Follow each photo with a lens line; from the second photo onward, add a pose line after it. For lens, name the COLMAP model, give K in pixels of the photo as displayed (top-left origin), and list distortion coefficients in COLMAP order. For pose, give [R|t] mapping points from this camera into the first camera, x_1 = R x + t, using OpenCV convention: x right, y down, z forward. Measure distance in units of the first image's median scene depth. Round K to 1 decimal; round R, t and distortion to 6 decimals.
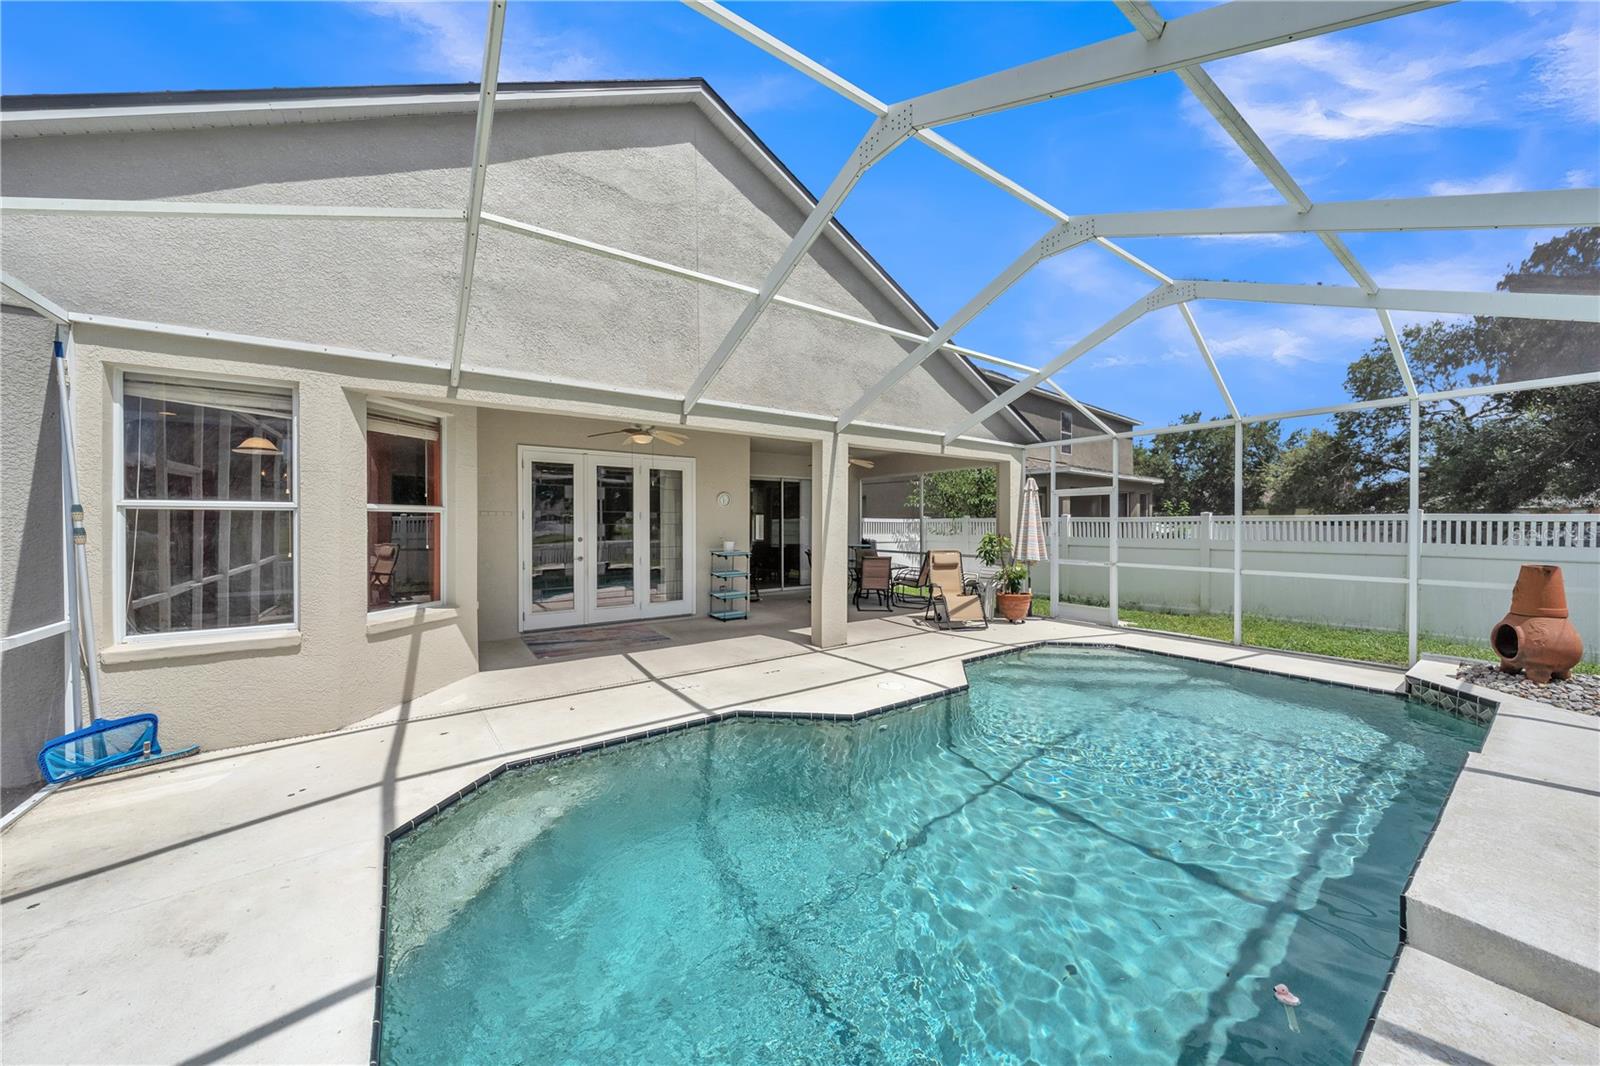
lens RADIAL K [[553.8, 0, 793.3], [0, 553.8, 525.7], [0, 0, 1]] dist [-0.001933, -0.000154]
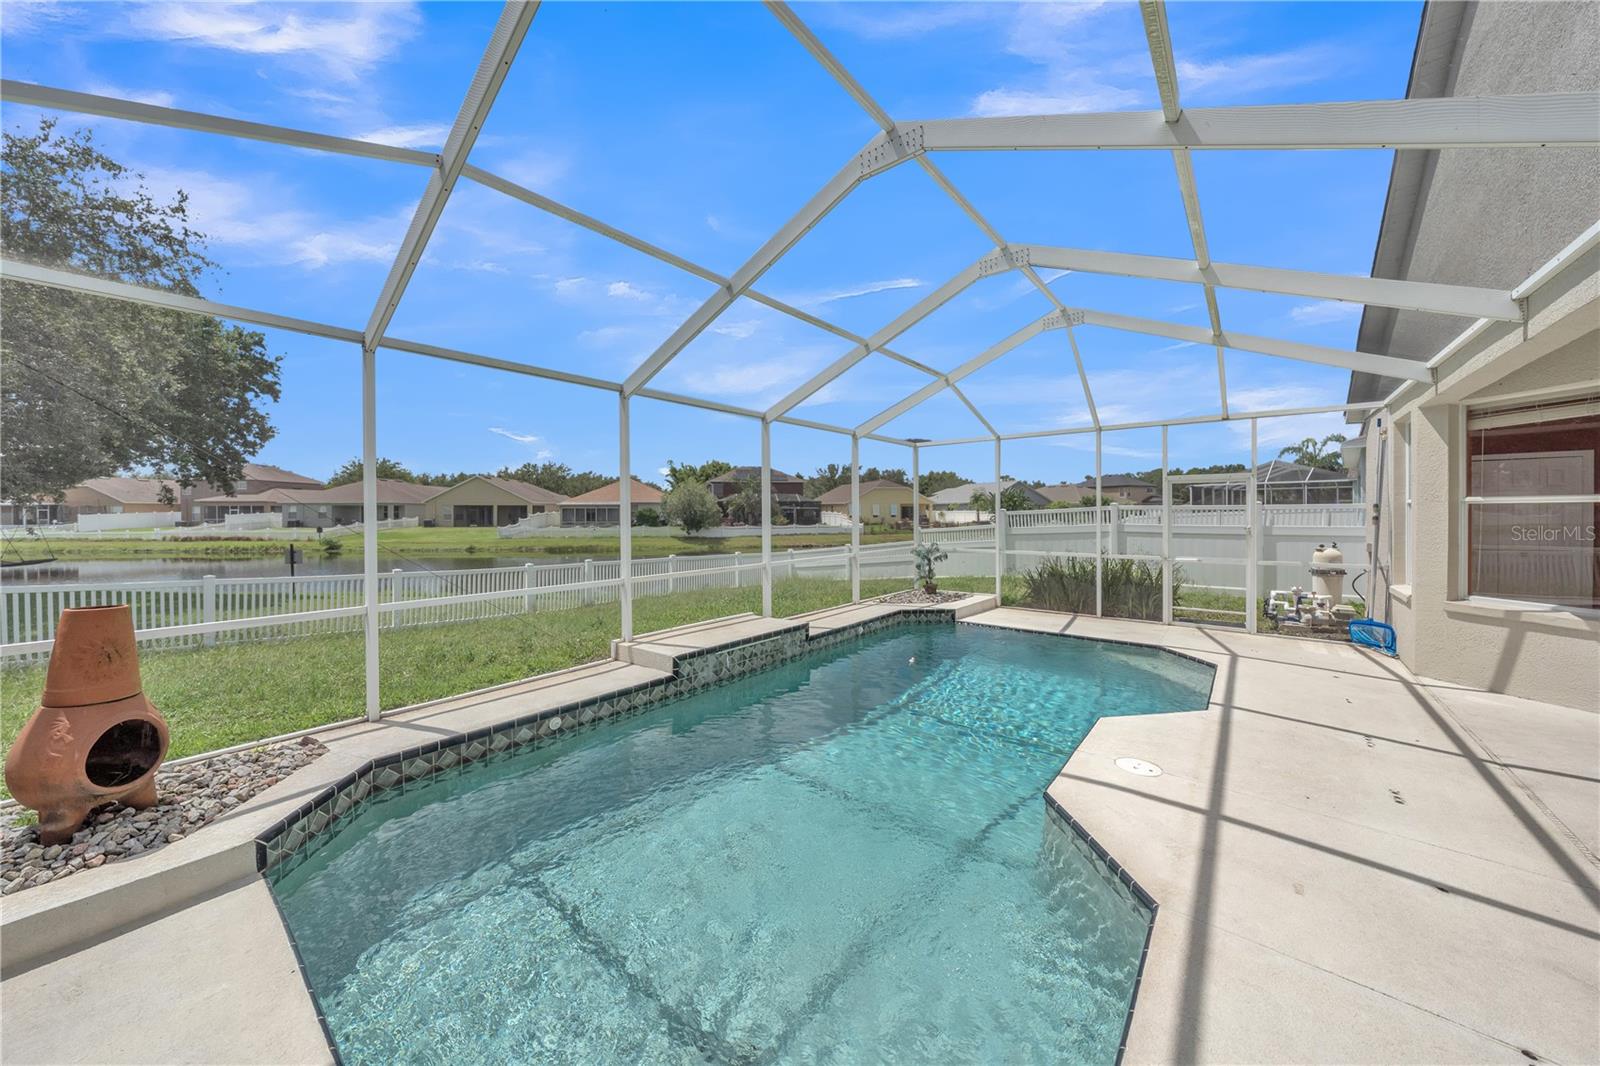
lens RADIAL K [[553.8, 0, 793.3], [0, 553.8, 525.7], [0, 0, 1]] dist [-0.001933, -0.000154]
pose [[-0.962208, 0.008948, -0.272169, 0.694631], [-0.000279, 0.999427, 0.033843, -0.015881], [0.272316, 0.032640, -0.961654, 1.394533]]
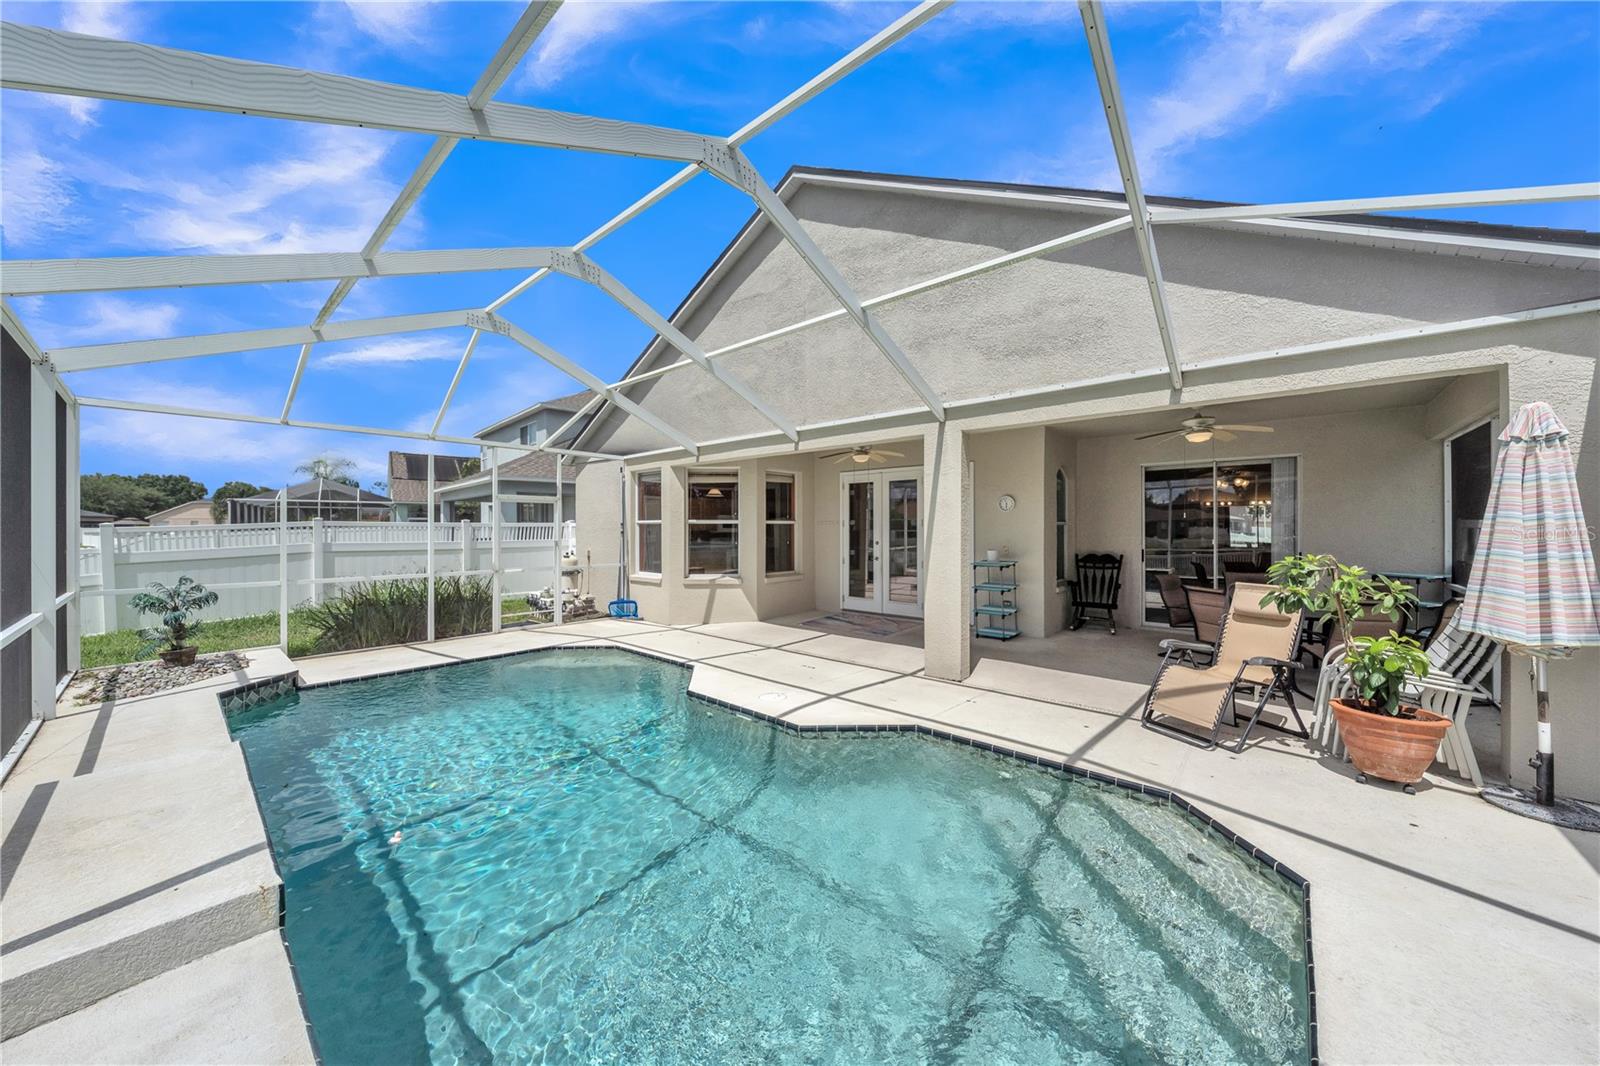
lens RADIAL K [[553.8, 0, 793.3], [0, 553.8, 525.7], [0, 0, 1]] dist [-0.001933, -0.000154]
pose [[0.214219, -0.004712, -0.976774, 1.056310], [-0.006264, 0.999961, -0.006198, -0.006550], [0.976766, 0.007447, 0.214181, 0.765995]]
